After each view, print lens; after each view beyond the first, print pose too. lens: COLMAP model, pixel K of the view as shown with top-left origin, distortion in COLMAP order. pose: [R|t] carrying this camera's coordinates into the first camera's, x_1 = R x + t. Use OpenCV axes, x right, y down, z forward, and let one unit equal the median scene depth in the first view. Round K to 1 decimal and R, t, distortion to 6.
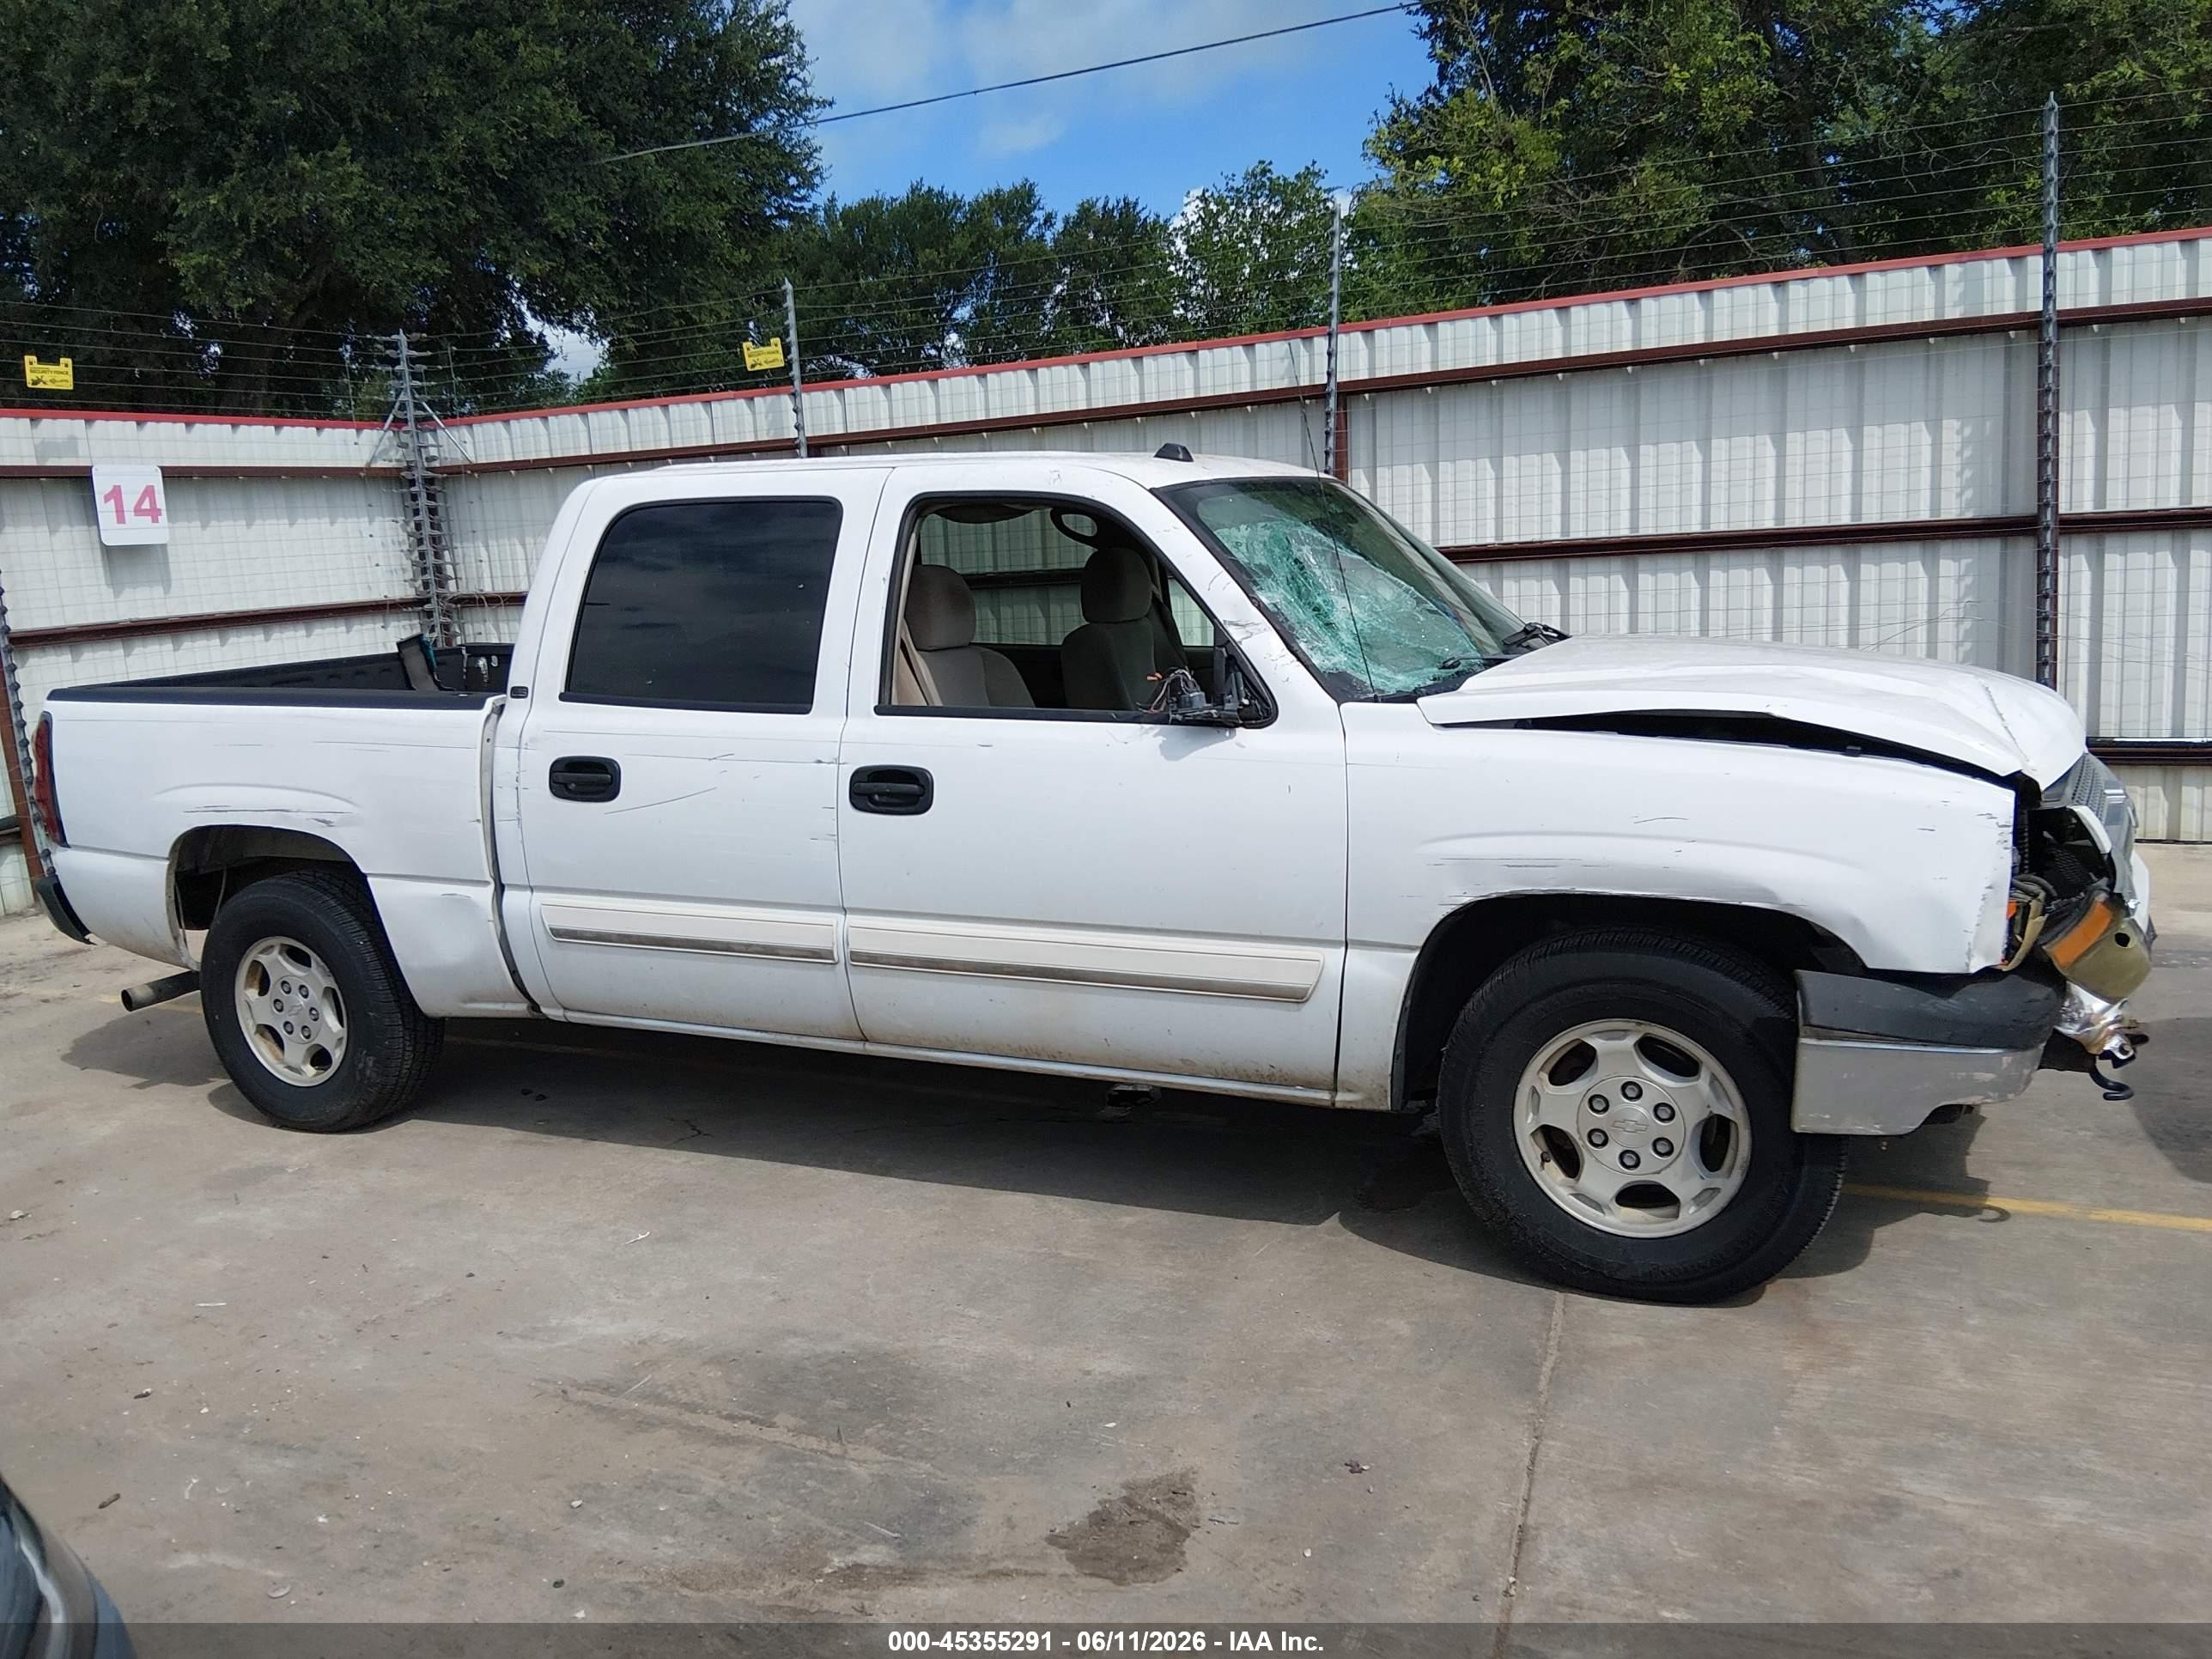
lens RADIAL K [[1684.5, 0, 1100.8], [0, 1684.5, 787.4], [0, 0, 1]] dist [0.082369, -0.133726]
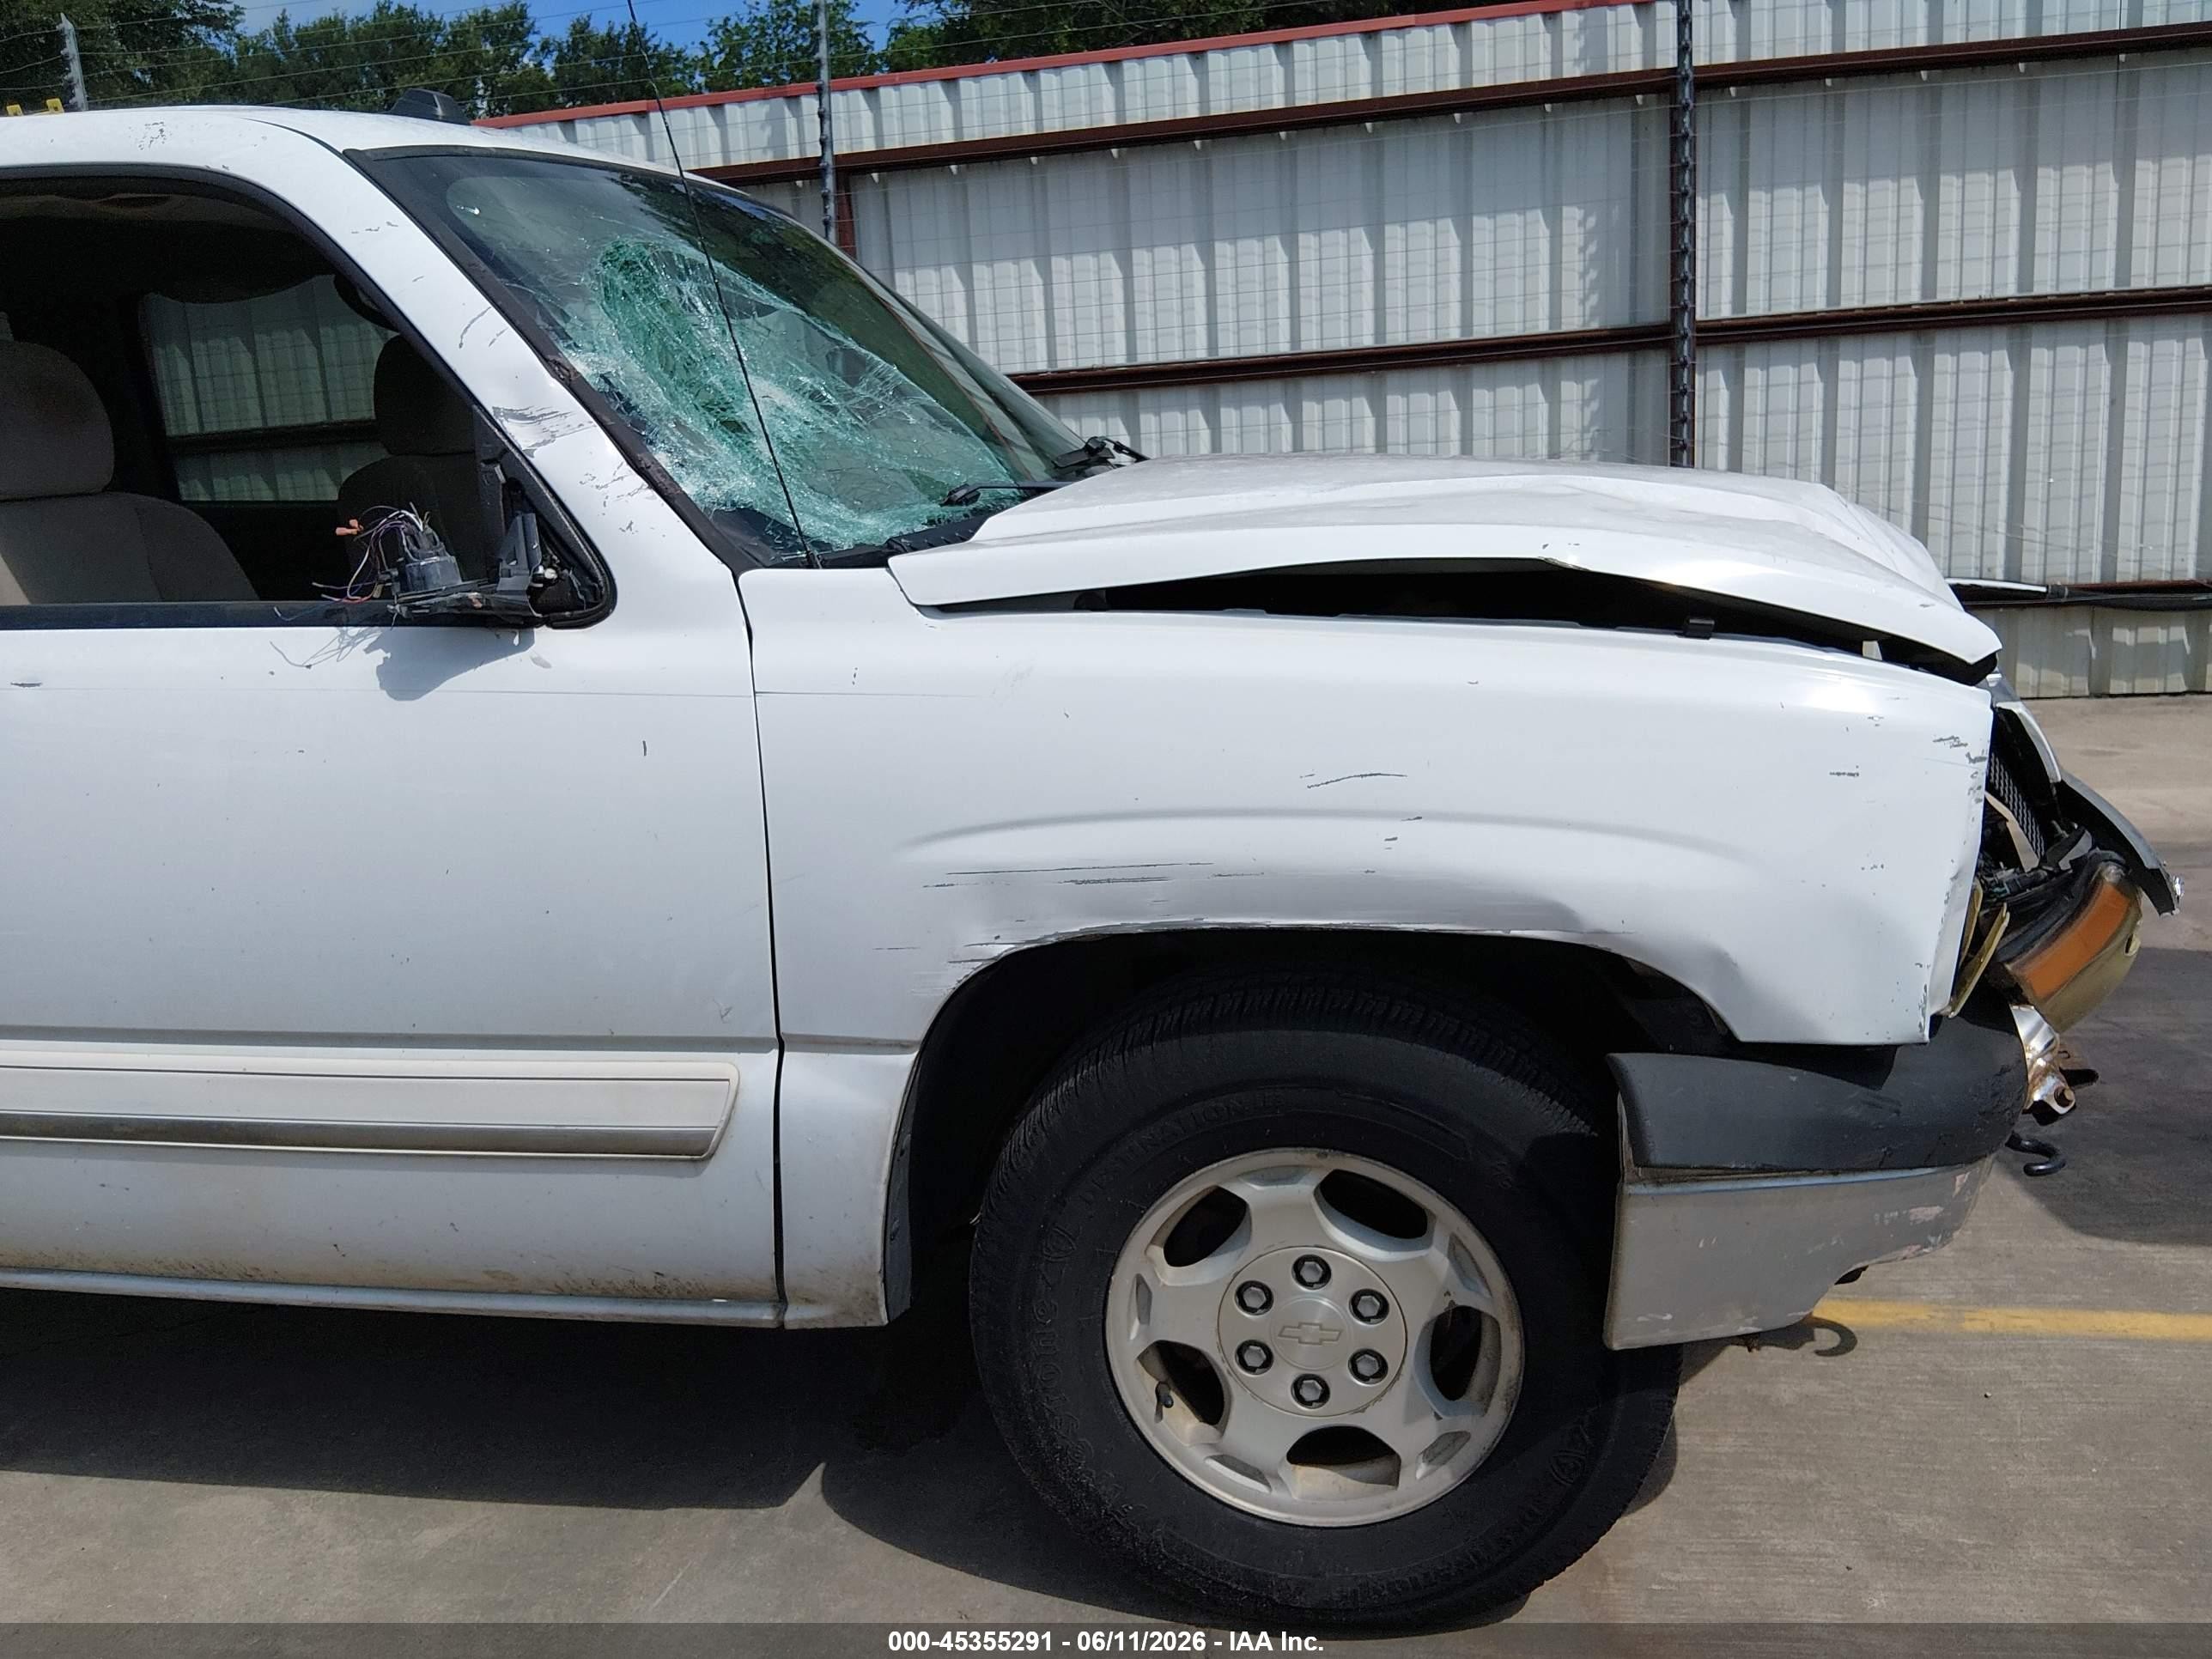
lens RADIAL K [[1684.5, 0, 1089.3], [0, 1684.5, 848.8], [0, 0, 1]] dist [0.082369, -0.133726]
pose [[0.970003, -0.072391, 0.232063, 0.110301], [0.047642, 0.992730, 0.110537, -0.016945], [-0.238378, -0.096165, 0.966400, 0.438765]]
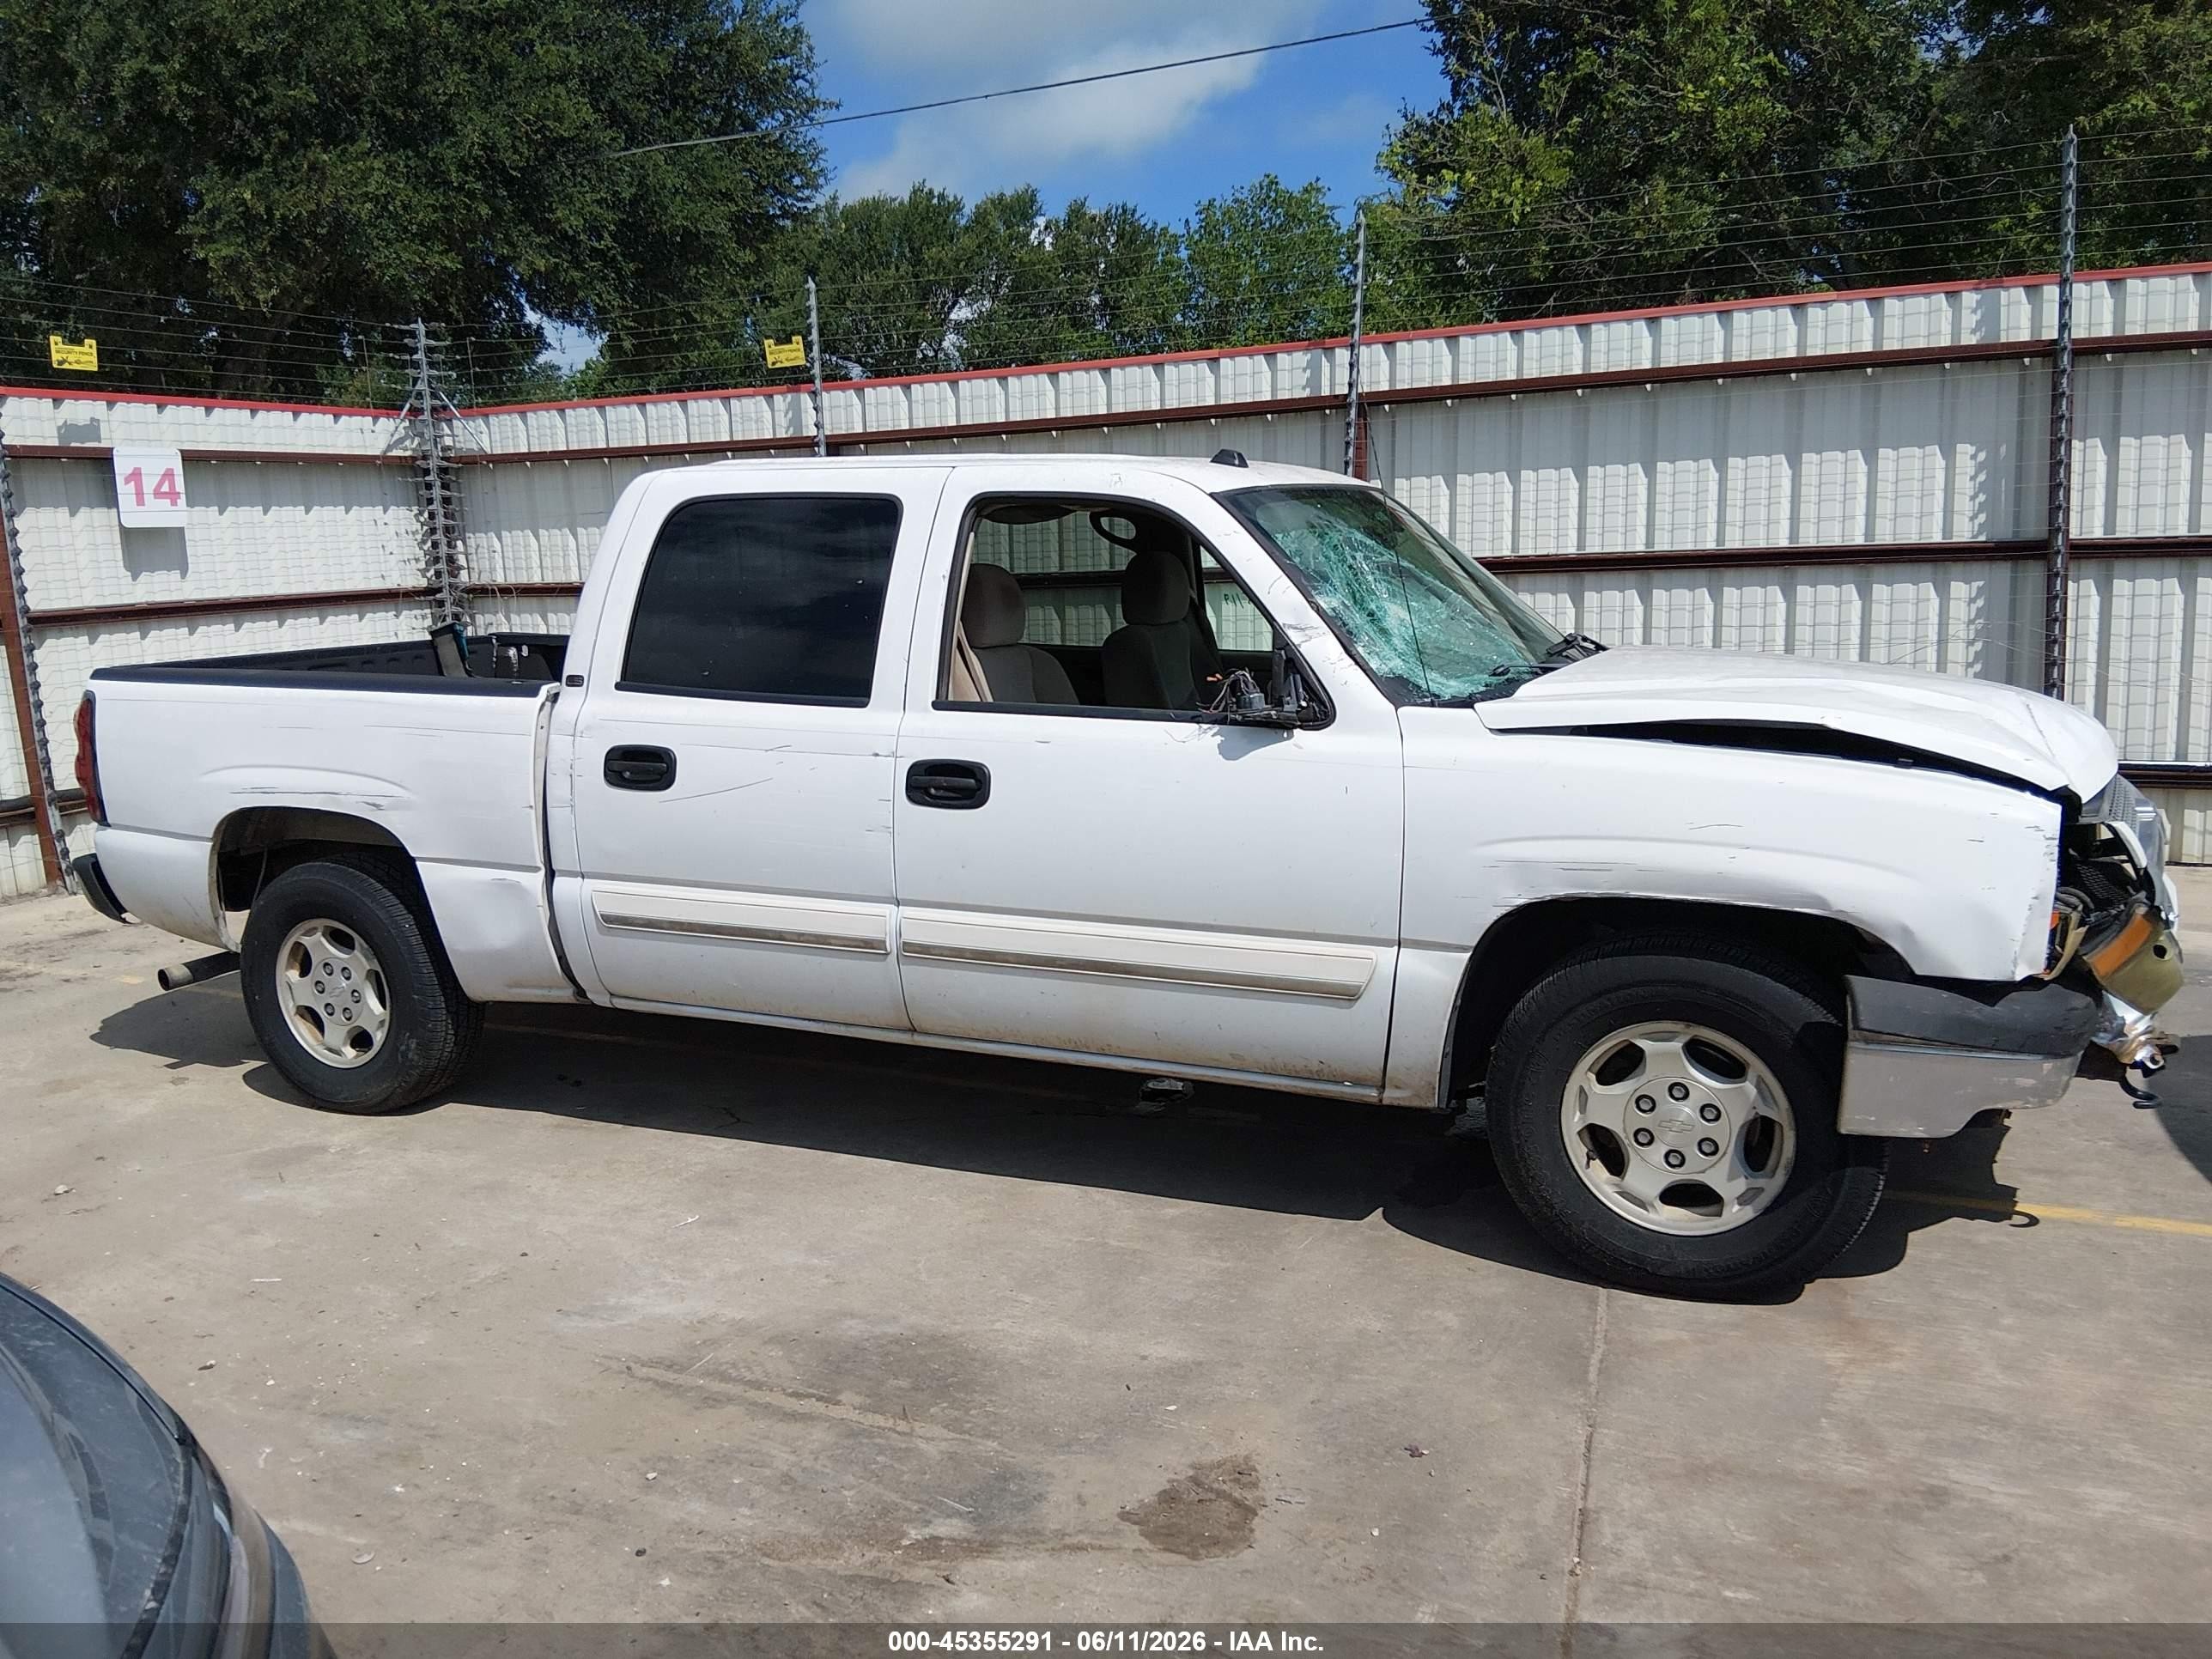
lens RADIAL K [[1684.5, 0, 1106.0], [0, 1684.5, 792.9], [0, 0, 1]] dist [0.082369, -0.133726]
pose [[0.999705, 0.020111, 0.013651, -0.043263], [-0.020107, 0.999798, -0.000463, 0.005500], [-0.013658, 0.000189, 0.999907, -0.016061]]
